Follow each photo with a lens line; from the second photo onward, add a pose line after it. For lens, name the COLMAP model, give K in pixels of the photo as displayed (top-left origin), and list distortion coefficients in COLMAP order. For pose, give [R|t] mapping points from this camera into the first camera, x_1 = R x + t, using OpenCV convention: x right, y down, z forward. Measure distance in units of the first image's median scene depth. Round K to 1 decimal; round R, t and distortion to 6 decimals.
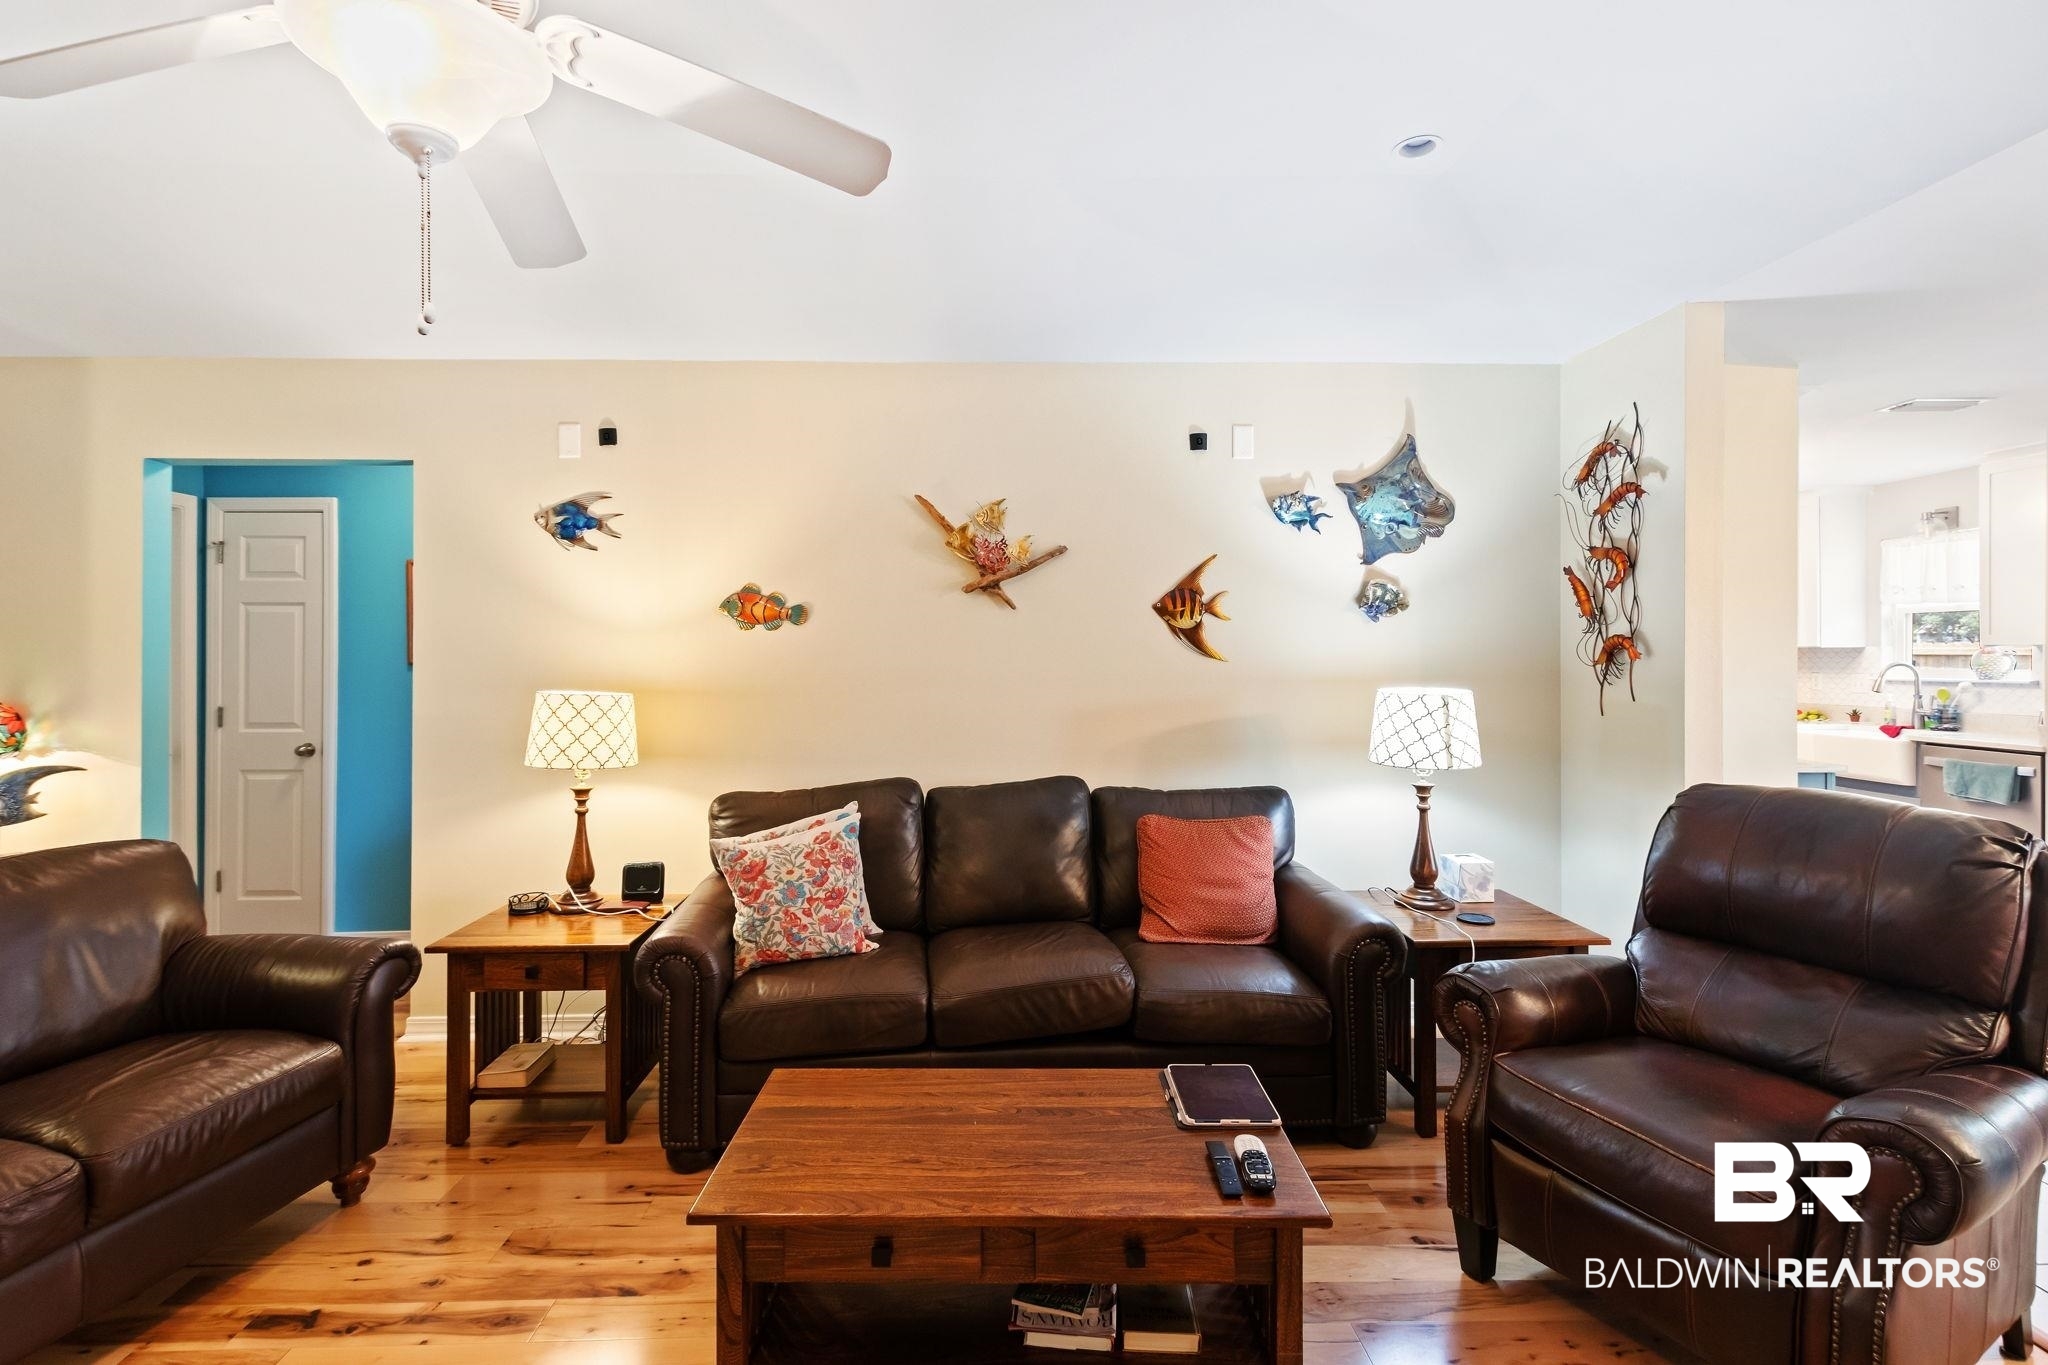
lens RADIAL K [[960.6, 0, 1006.9], [0, 960.6, 655.0], [0, 0, 1]] dist [0.006230, -0.001195]
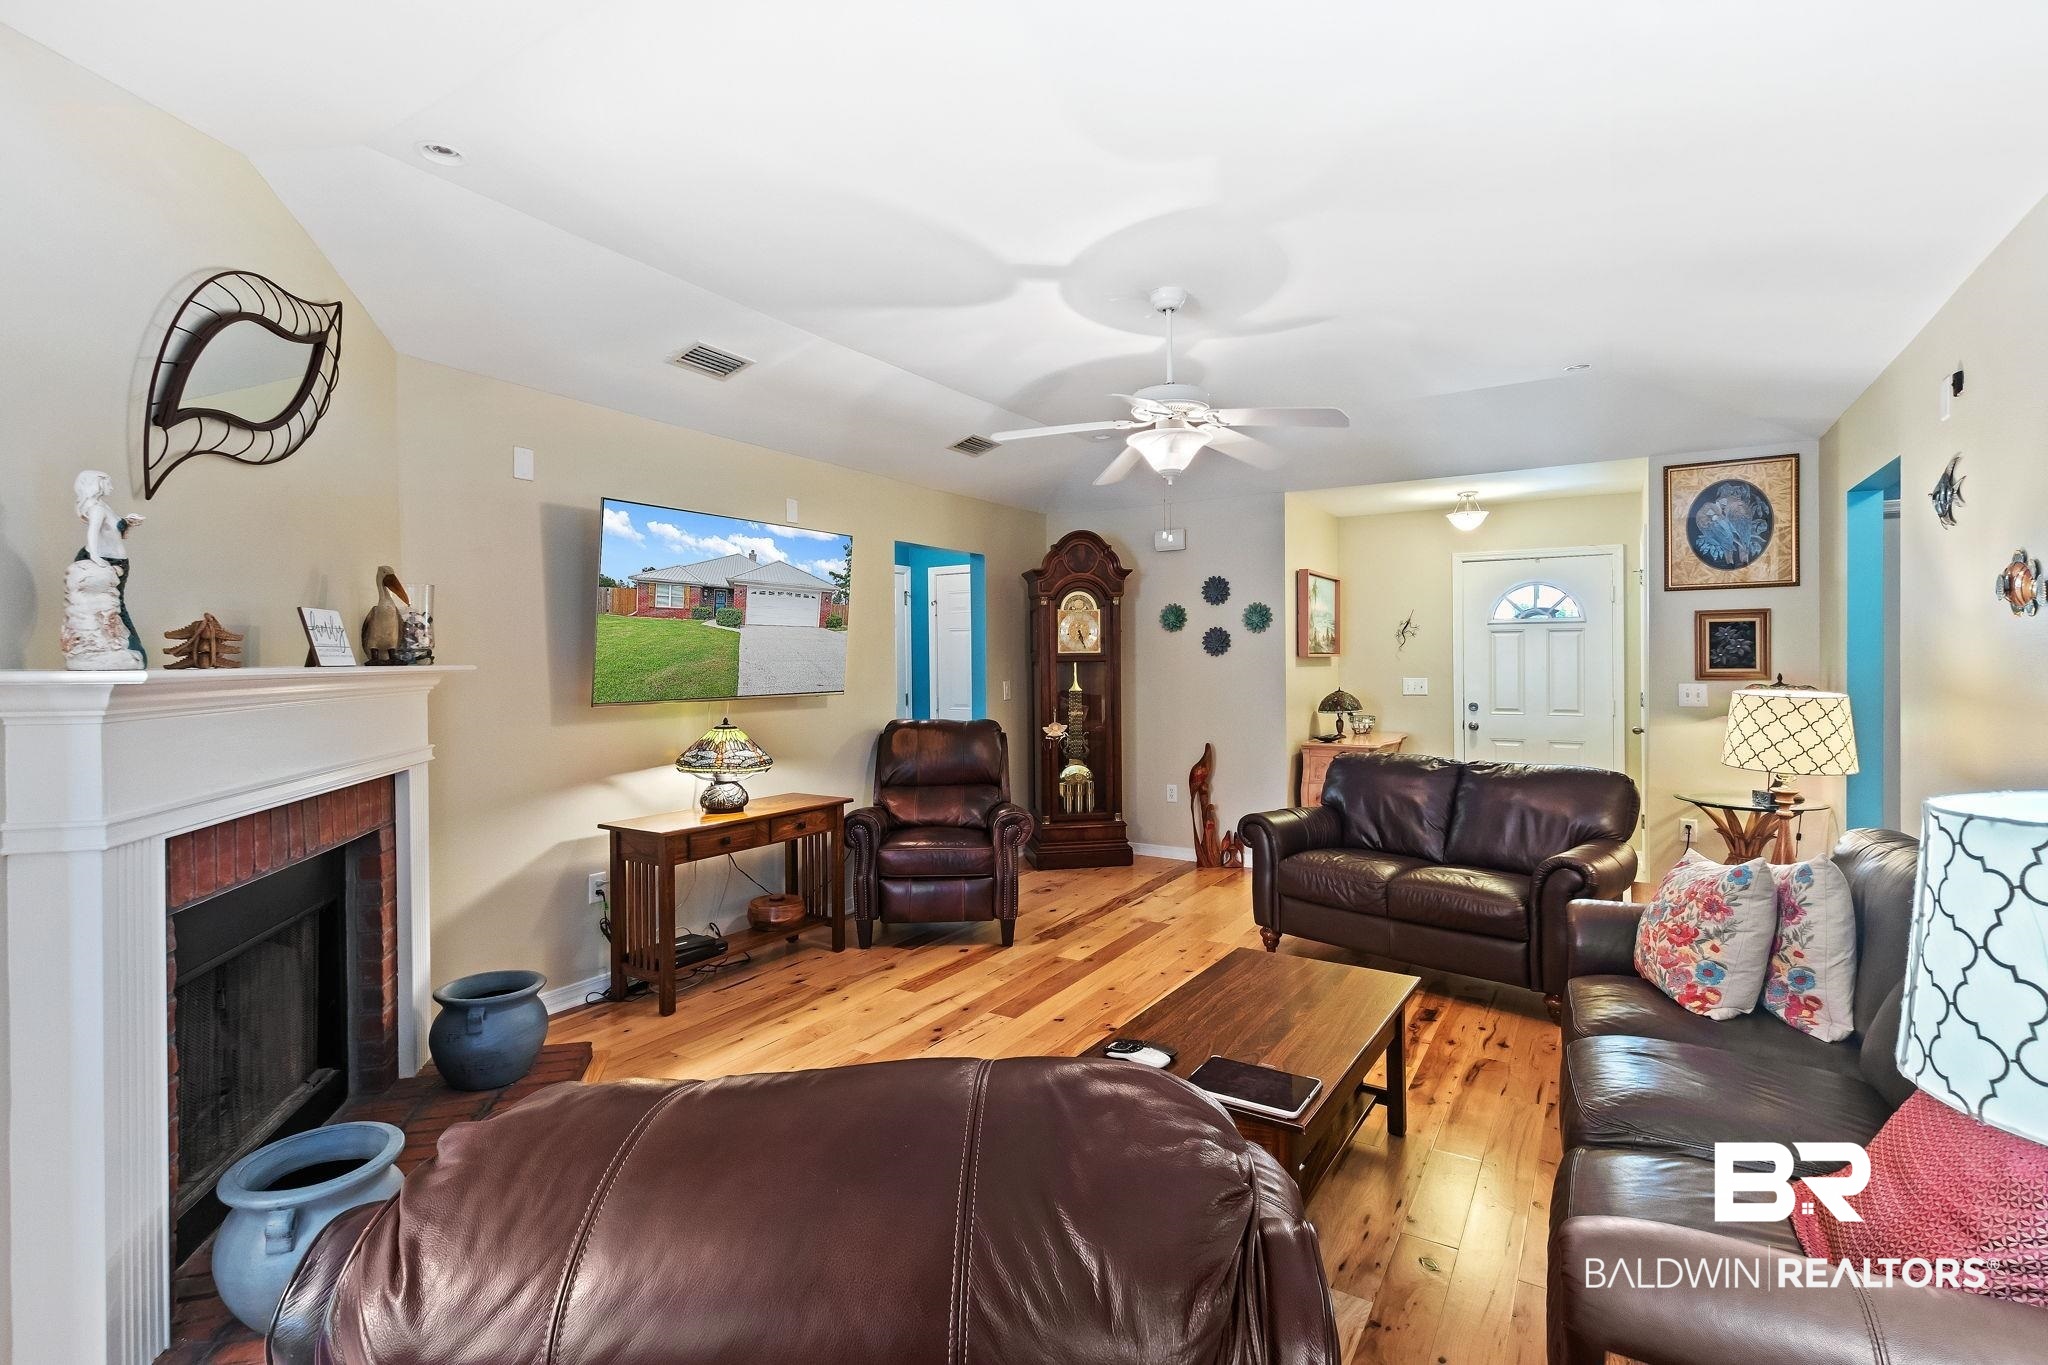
lens RADIAL K [[960.6, 0, 1035.5], [0, 960.6, 660.0], [0, 0, 1]] dist [0.006230, -0.001195]
pose [[-0.540428, 0.007684, -0.841355, 0.694593], [0.008534, 0.999957, 0.003651, -0.003762], [0.841347, -0.005207, -0.540470, 0.781909]]
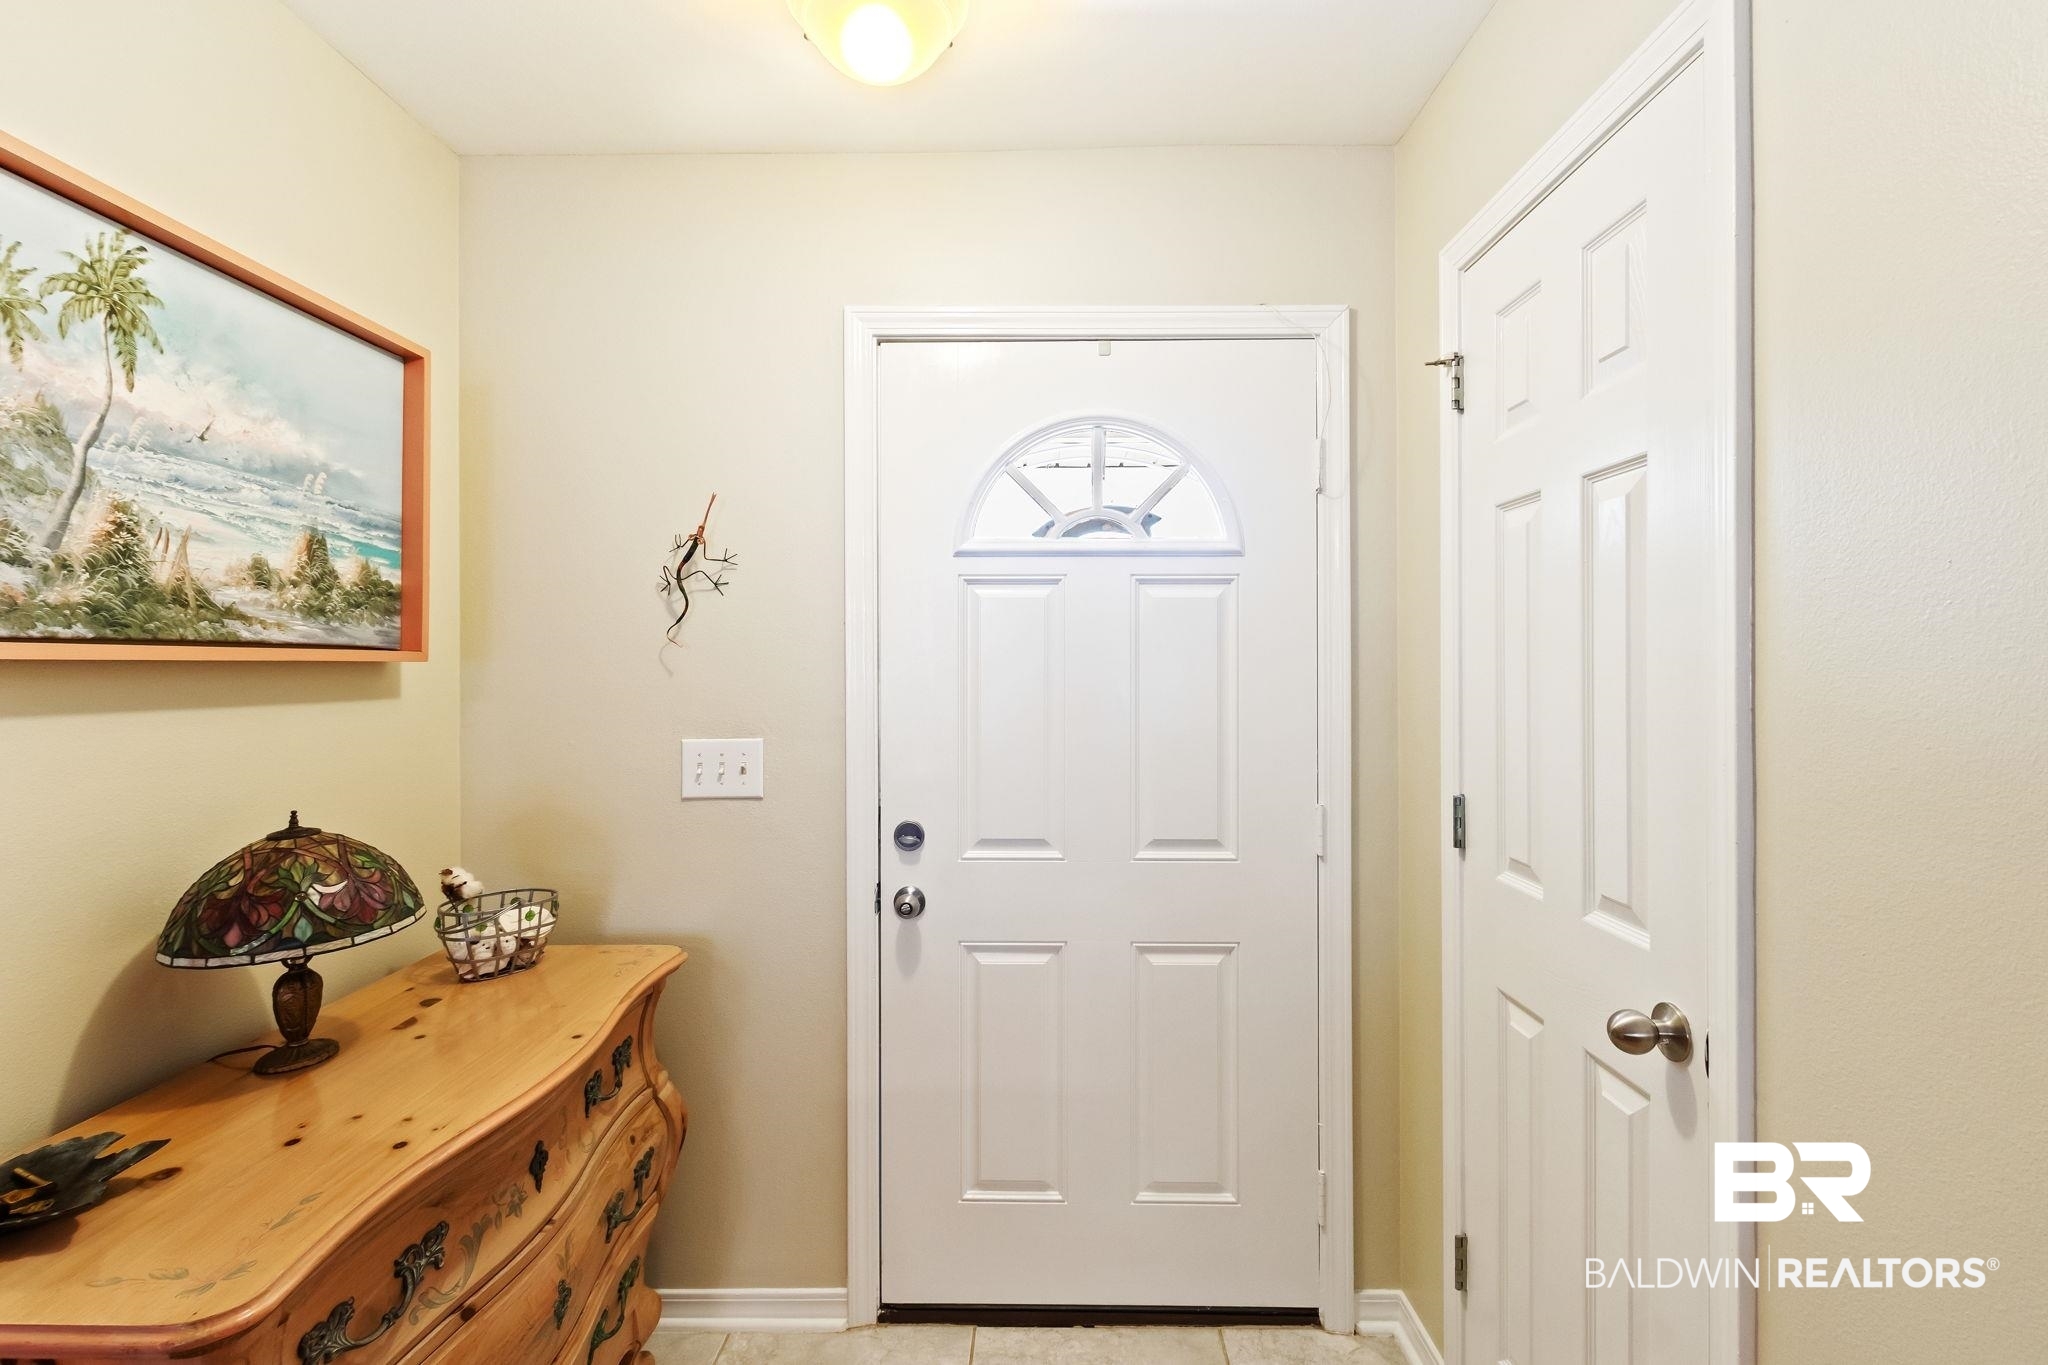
lens RADIAL K [[960.6, 0, 1020.4], [0, 960.6, 675.0], [0, 0, 1]] dist [0.006230, -0.001195]
pose [[-0.031039, 0.017997, -0.999356, -0.869692], [-0.000730, 0.999837, 0.018028, -0.000155], [0.999518, 0.001289, -0.031021, 0.557189]]
